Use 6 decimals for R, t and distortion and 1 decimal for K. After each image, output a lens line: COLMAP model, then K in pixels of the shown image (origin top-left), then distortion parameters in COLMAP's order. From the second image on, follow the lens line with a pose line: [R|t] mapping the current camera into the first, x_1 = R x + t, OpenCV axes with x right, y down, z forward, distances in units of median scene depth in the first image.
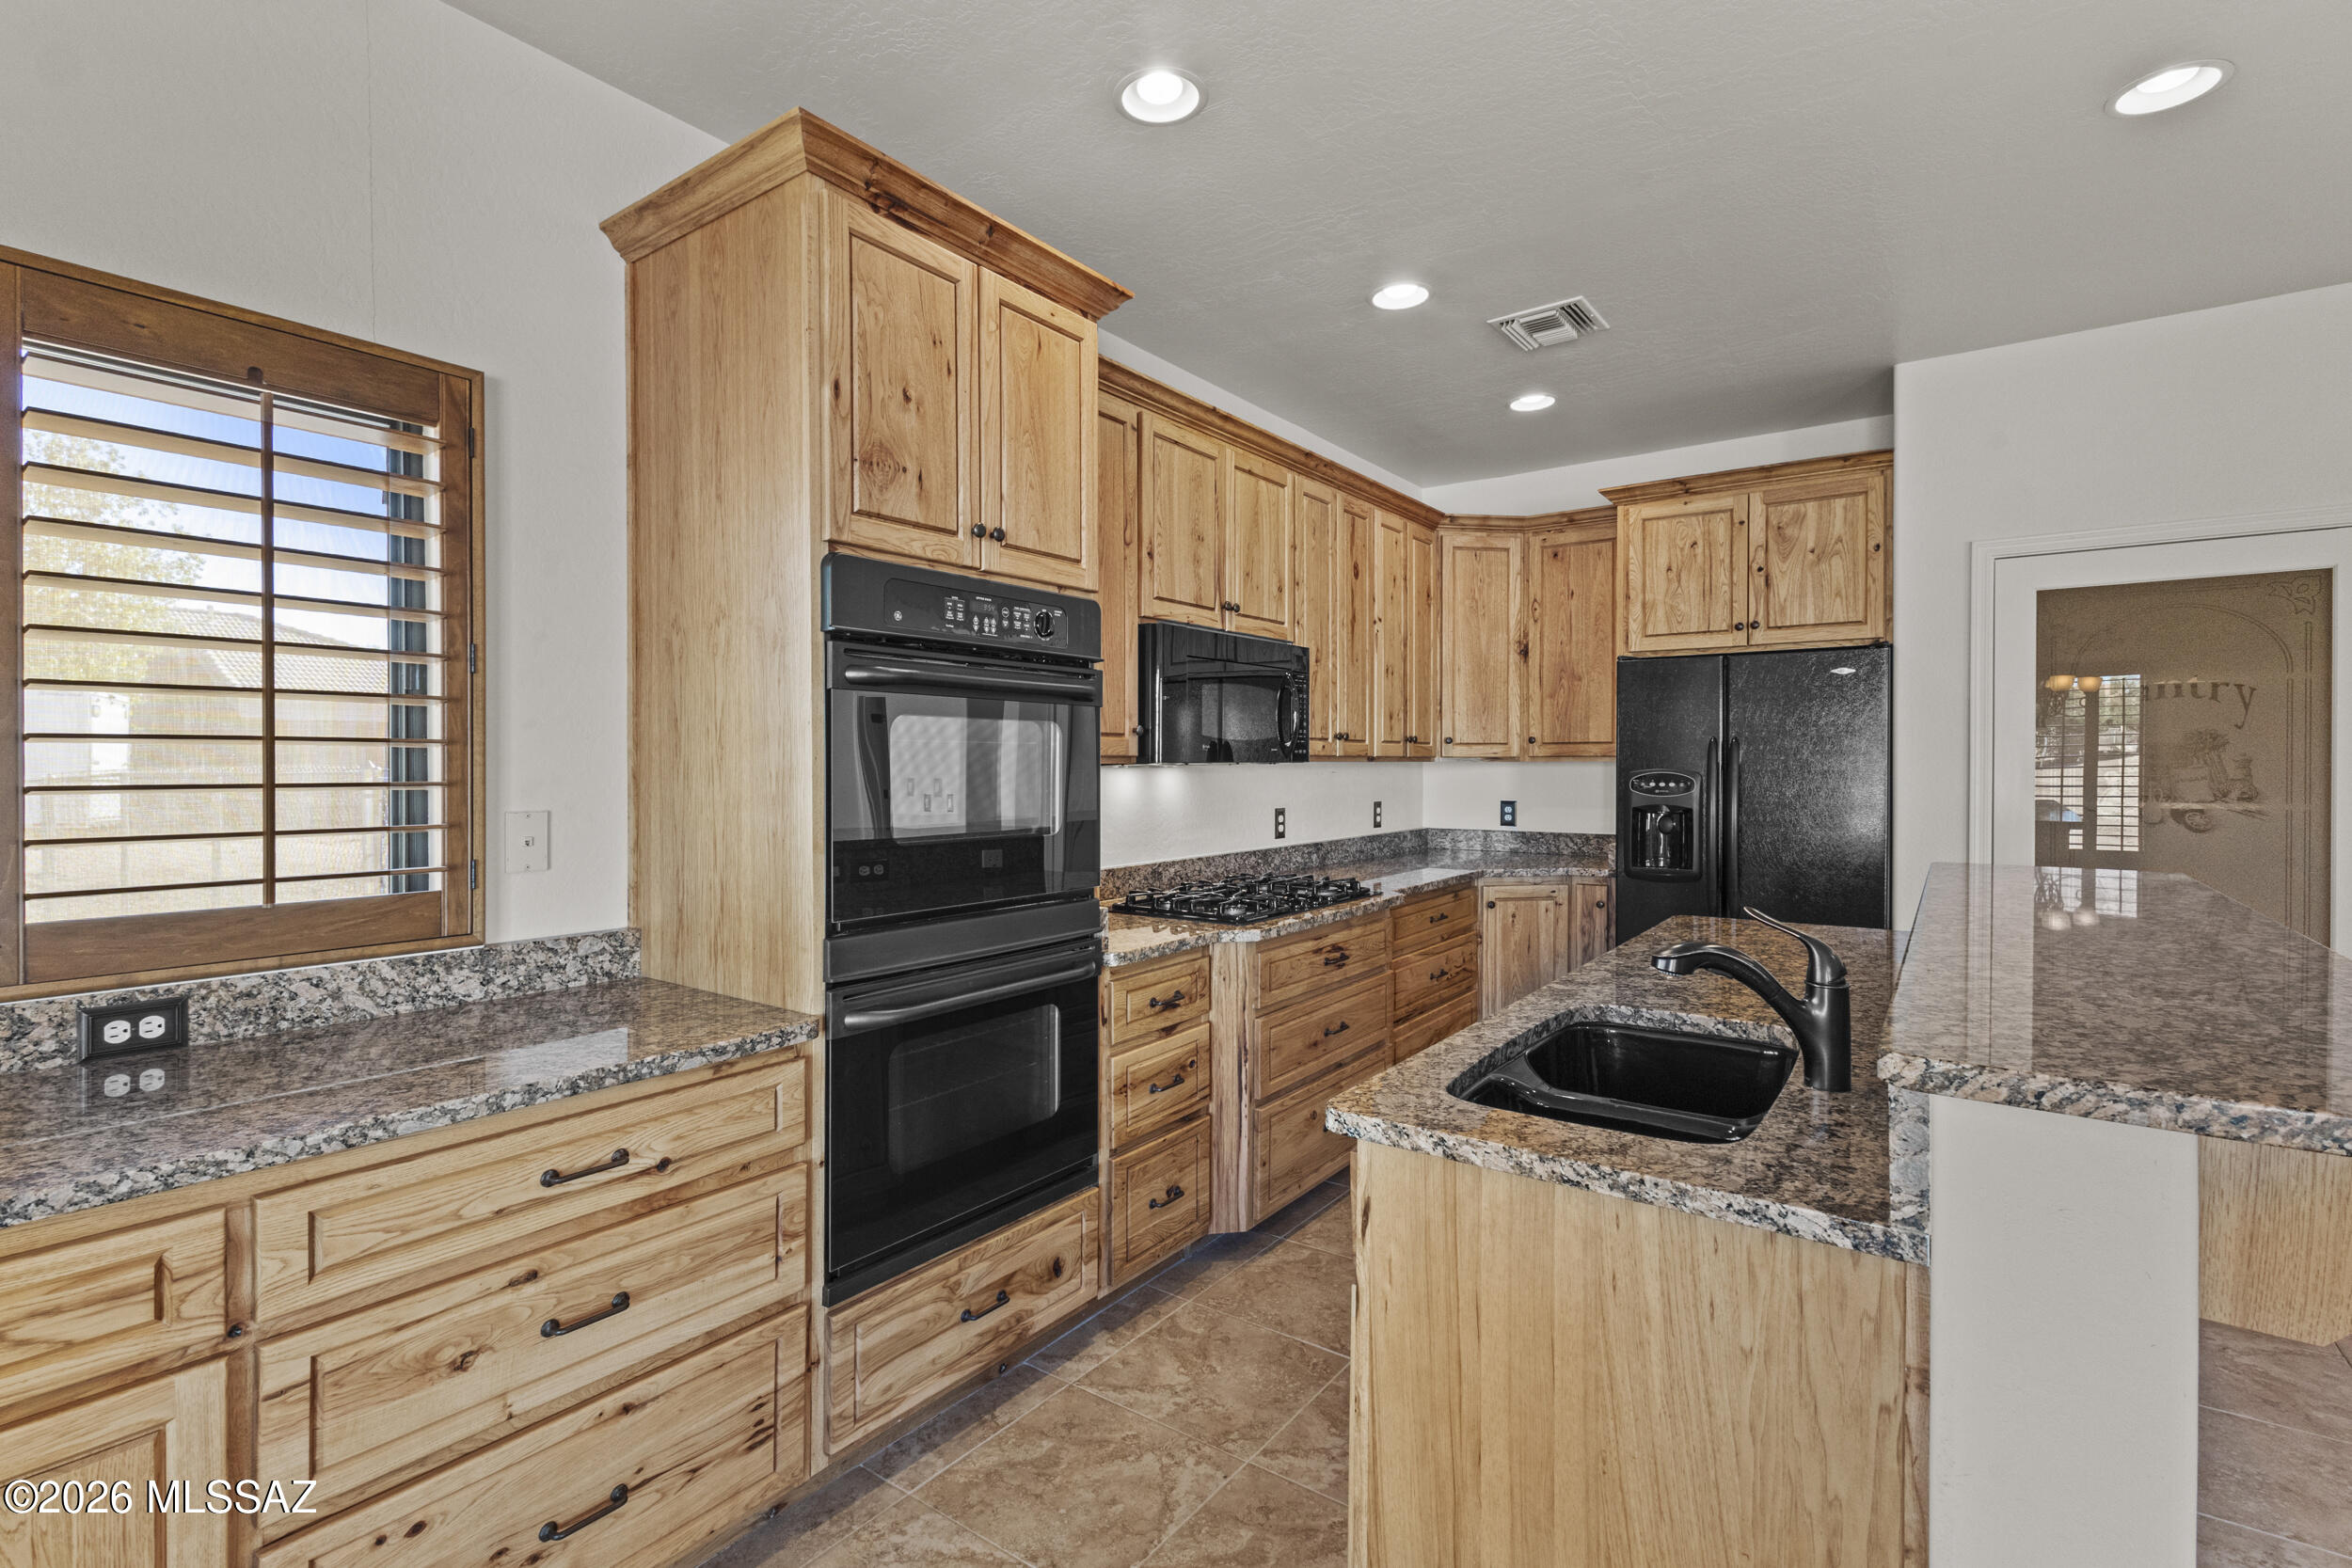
lens RADIAL K [[1089.9, 0, 1163.7], [0, 1089.9, 771.9], [0, 0, 1]] dist [0.008663, -0.001040]
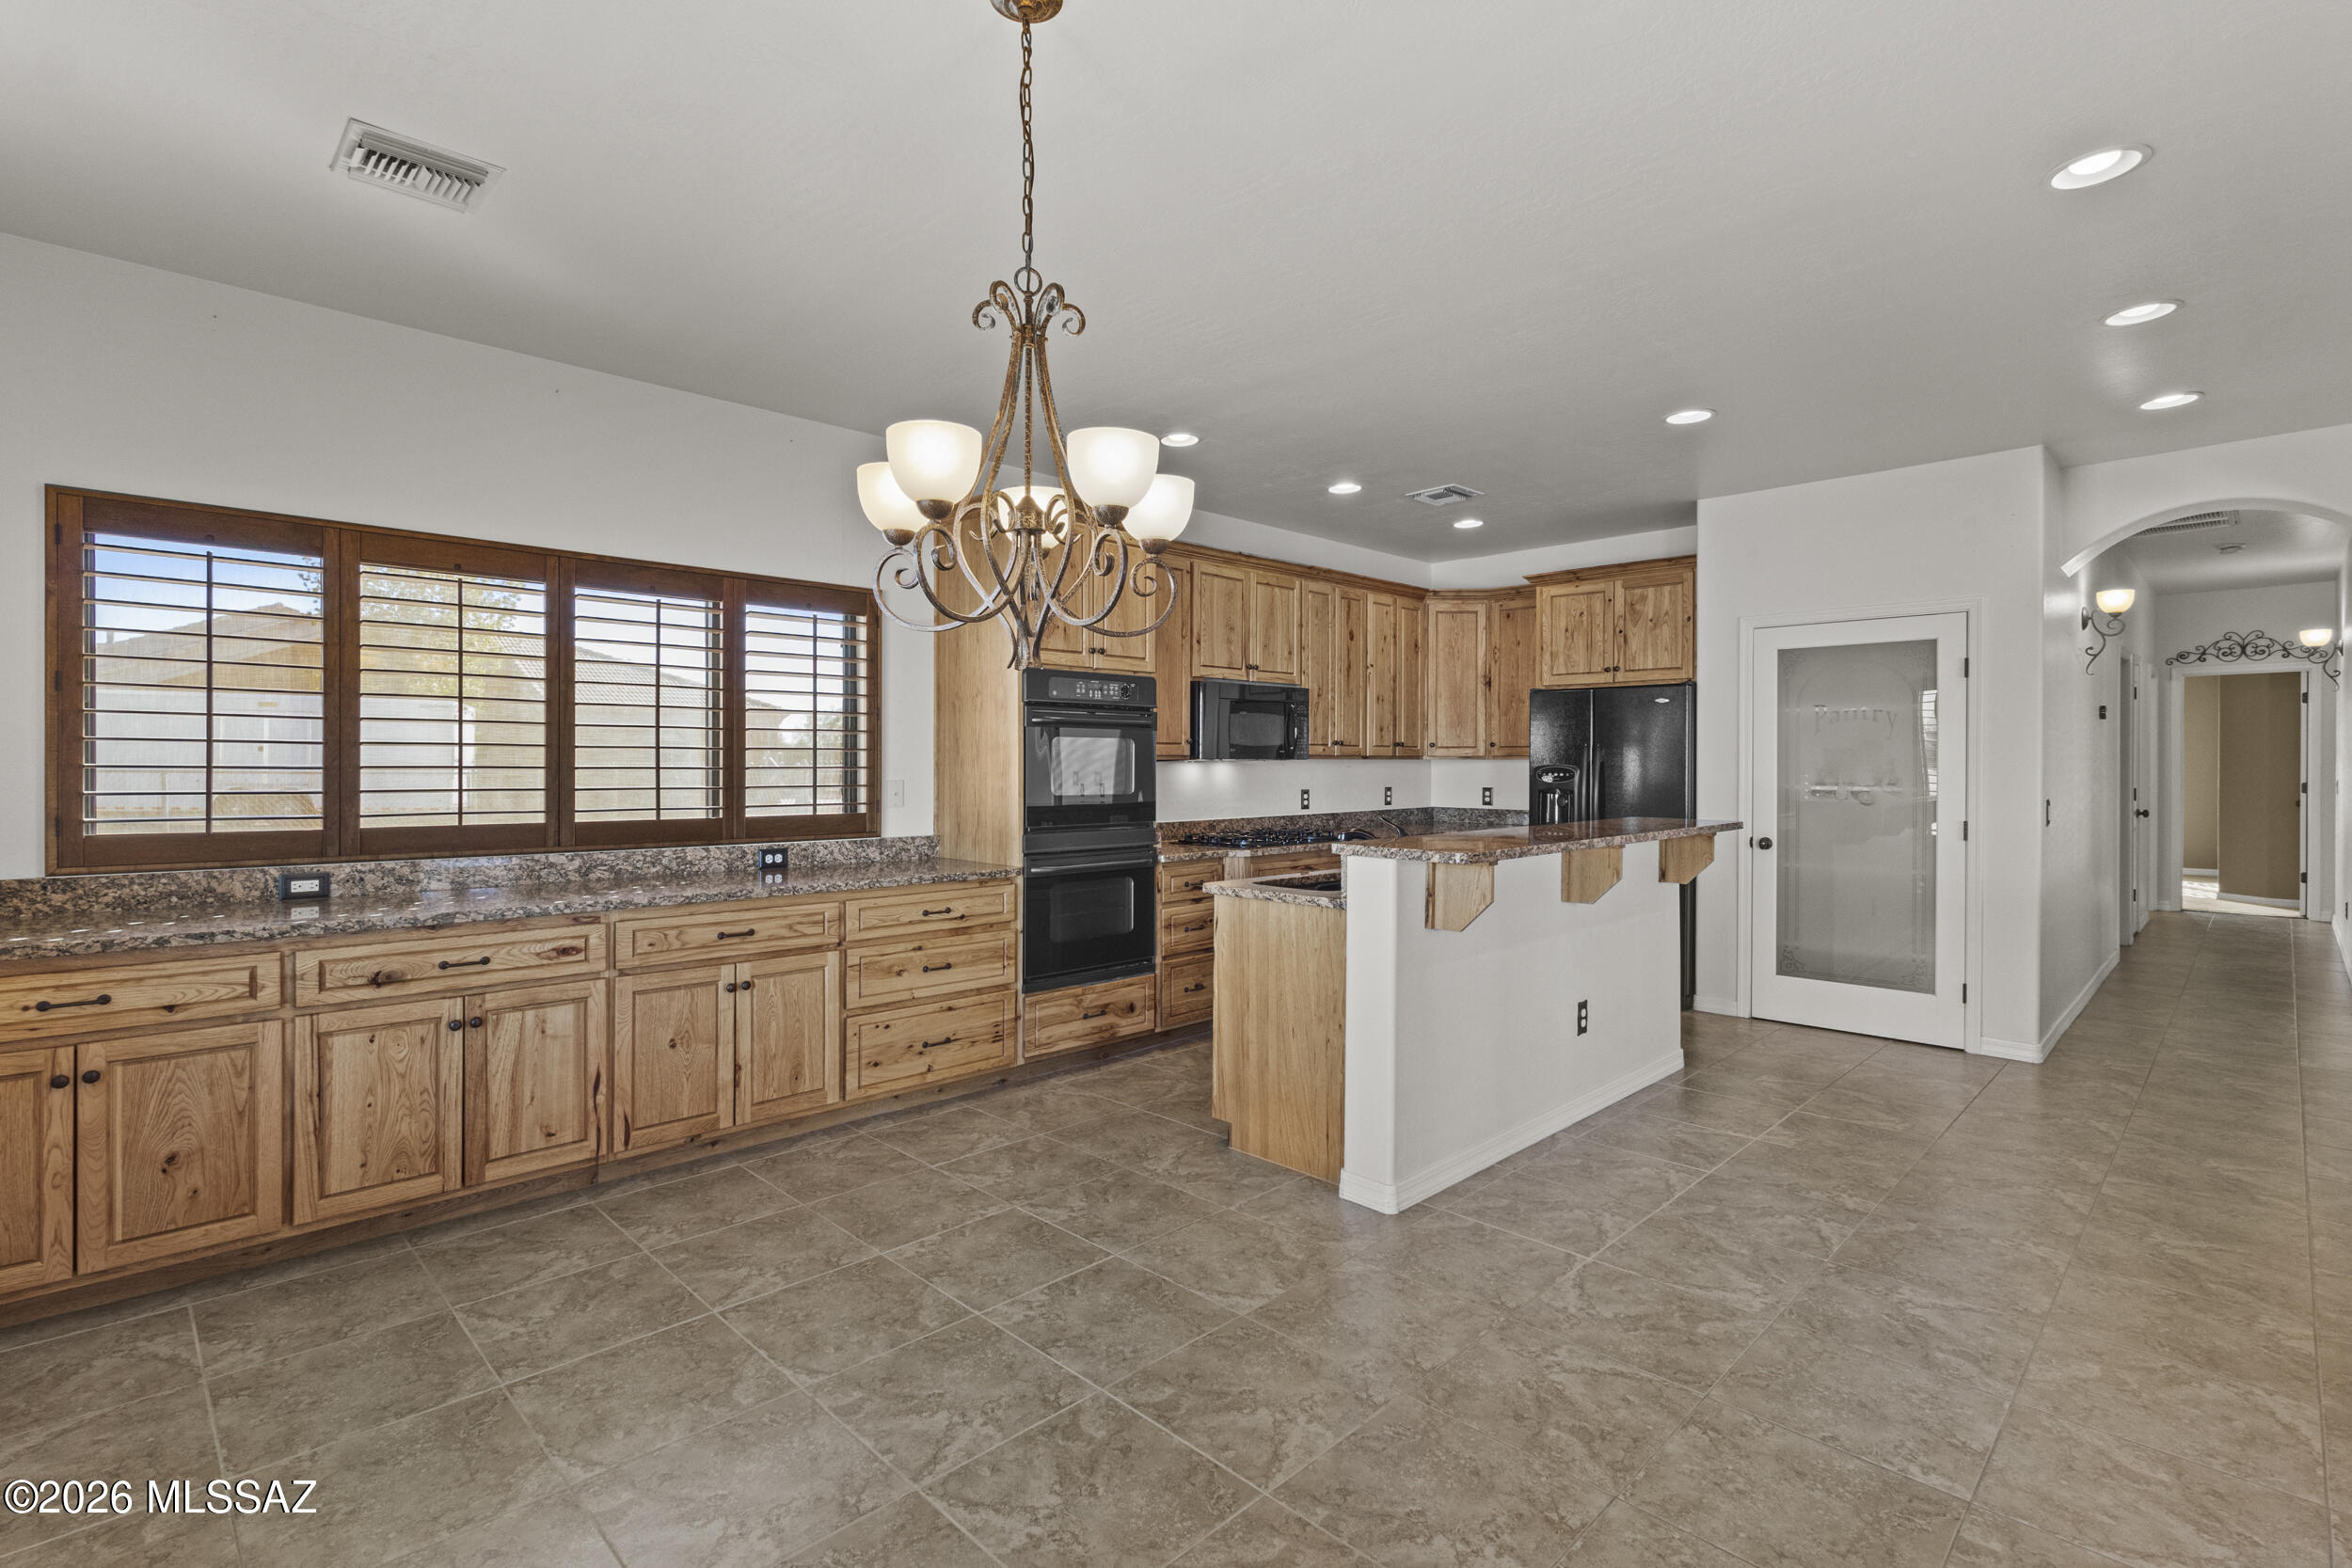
lens RADIAL K [[1089.9, 0, 1180.7], [0, 1089.9, 775.4], [0, 0, 1]] dist [0.008663, -0.001040]
pose [[0.989696, 0.004045, -0.143126, 0.266271], [-0.003266, 0.999979, 0.005682, 0.009556], [0.143146, -0.005157, 0.989688, -0.941089]]
